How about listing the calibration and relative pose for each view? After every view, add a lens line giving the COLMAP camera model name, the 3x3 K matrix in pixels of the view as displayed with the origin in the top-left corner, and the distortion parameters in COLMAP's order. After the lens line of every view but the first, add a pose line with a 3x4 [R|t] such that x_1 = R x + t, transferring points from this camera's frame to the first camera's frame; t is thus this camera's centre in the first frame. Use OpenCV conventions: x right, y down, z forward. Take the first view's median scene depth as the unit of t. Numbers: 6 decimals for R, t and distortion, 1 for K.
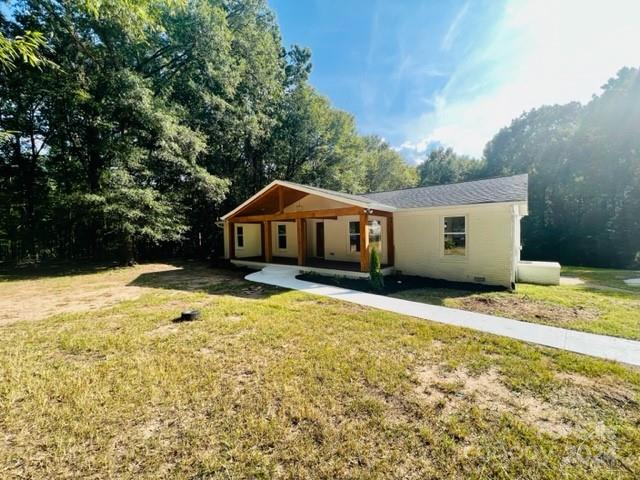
lens RADIAL K [[256.1, 0, 320.0], [0, 256.1, 240.0], [0, 0, 1]] dist [0.000299, 0.000062]
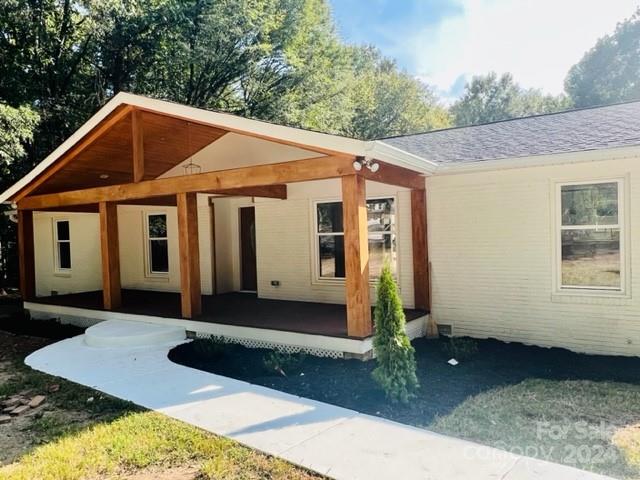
lens RADIAL K [[458.5, 0, 320.0], [0, 458.5, 240.0], [0, 0, 1]] dist [0.003343, 0.000751]
pose [[0.994135, -0.010407, 0.107643, 0.039182], [0.012858, 0.999673, -0.022105, 0.002222], [-0.107378, 0.023359, 0.993944, 0.268033]]
